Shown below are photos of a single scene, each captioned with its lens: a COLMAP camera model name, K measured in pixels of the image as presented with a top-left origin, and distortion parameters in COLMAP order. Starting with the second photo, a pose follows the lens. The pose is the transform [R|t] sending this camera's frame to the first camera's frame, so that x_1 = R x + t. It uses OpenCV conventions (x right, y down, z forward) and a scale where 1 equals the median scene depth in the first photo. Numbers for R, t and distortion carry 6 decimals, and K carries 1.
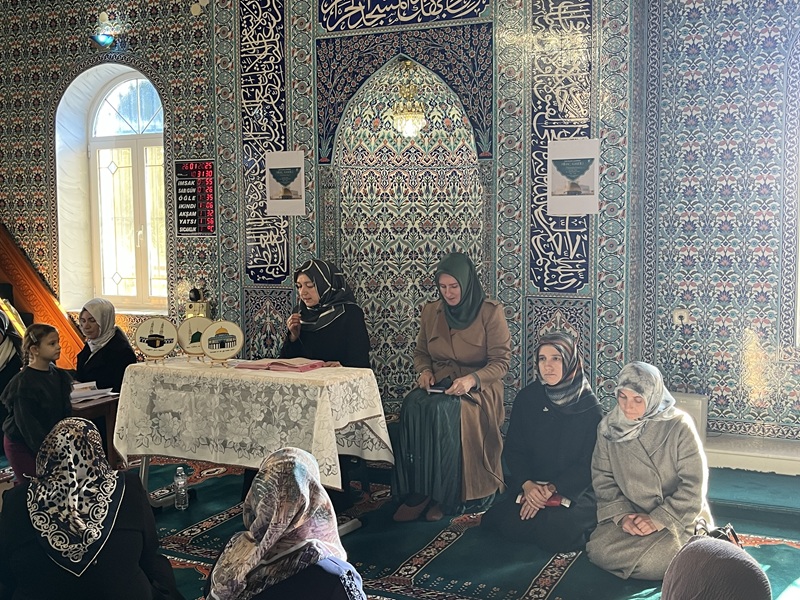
lens RADIAL K [[911.1, 0, 416.4], [0, 911.1, 289.8], [0, 0, 1]] dist [0.035782, 0.000000]
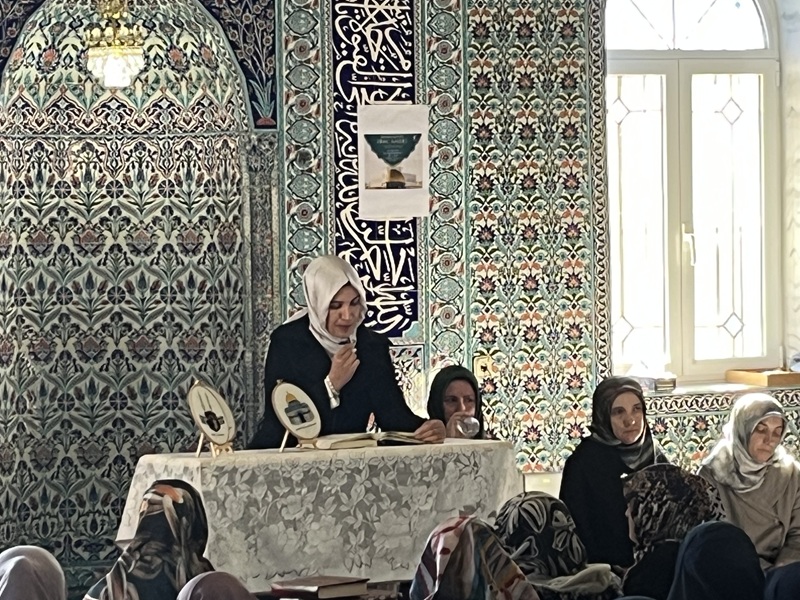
lens RADIAL K [[3081.1, 0, 440.3], [0, 3081.1, 280.8], [0, 0, 1]] dist [0.262368, 0.000000]
pose [[0.590477, -0.026060, 0.806634, -1.500516], [0.078610, 0.996583, -0.025348, 0.020254], [-0.803217, 0.078376, 0.590508, -0.312145]]
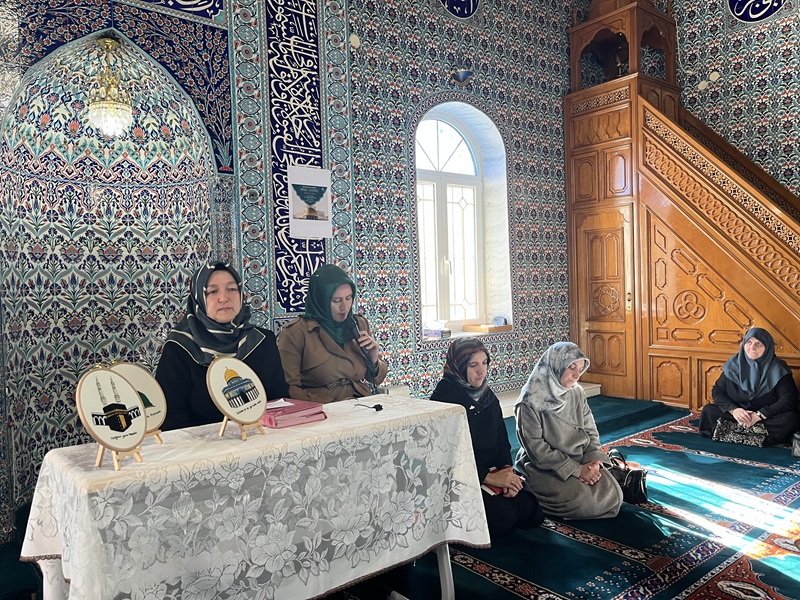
lens RADIAL K [[604.6, 0, 403.1], [0, 604.6, 298.3], [0, 0, 1]] dist [0.060489, -0.082945]
pose [[0.433978, -0.024992, 0.900577, -0.394445], [0.101870, 0.994566, -0.021490, 0.013092], [-0.895146, 0.101068, 0.434165, 0.567544]]
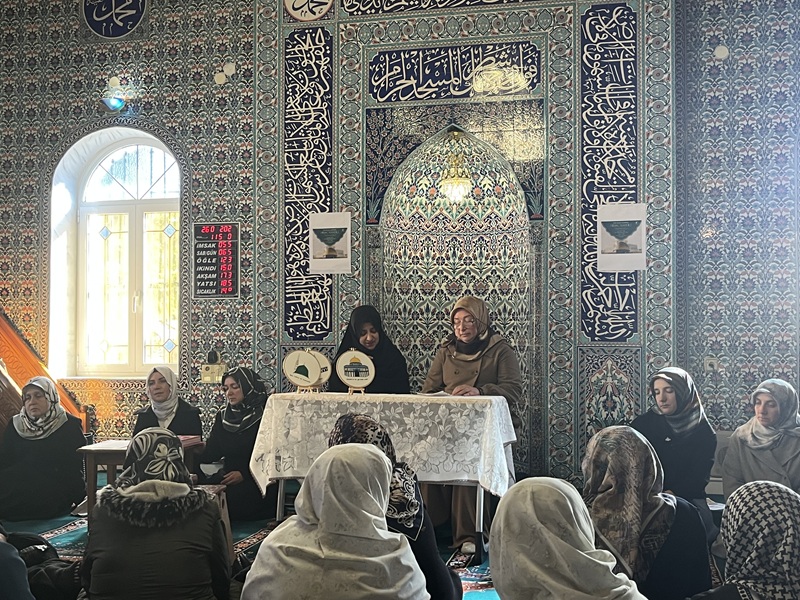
lens RADIAL K [[948.3, 0, 390.9], [0, 948.3, 307.1], [0, 0, 1]] dist [0.049254, 0.000000]
pose [[0.981212, 0.012794, 0.192507, -0.304548], [0.008232, 0.994114, -0.108028, 0.078609], [-0.192756, 0.107583, 0.975331, -0.062146]]
